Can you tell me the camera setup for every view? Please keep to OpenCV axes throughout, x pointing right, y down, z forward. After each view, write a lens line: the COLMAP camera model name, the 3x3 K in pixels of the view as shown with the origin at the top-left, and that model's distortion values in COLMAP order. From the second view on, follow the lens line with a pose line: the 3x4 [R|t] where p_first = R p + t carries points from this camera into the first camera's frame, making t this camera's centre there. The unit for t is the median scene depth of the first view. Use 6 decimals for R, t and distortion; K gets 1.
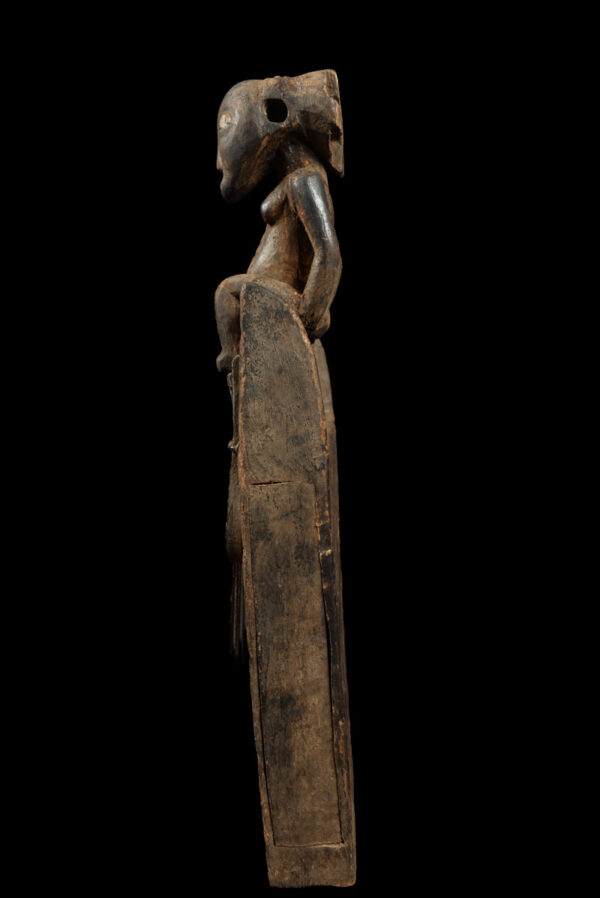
lens RADIAL K [[693.4, 0, 298.6], [0, 693.4, 447.7], [0, 0, 1]] dist [-0.104050, 0.010712]
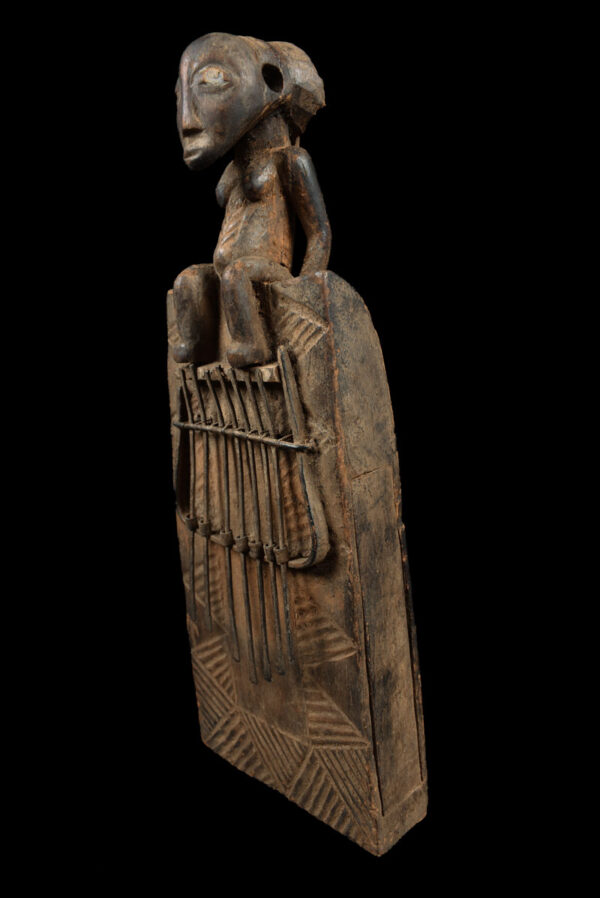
lens RADIAL K [[693.4, 0, 298.6], [0, 693.4, 451.2], [0, 0, 1]] dist [-0.104050, 0.010712]
pose [[0.679520, -0.171913, 0.713231, -0.807119], [0.129956, 0.984990, 0.113603, -0.106236], [-0.722055, 0.015493, 0.691662, 0.377725]]
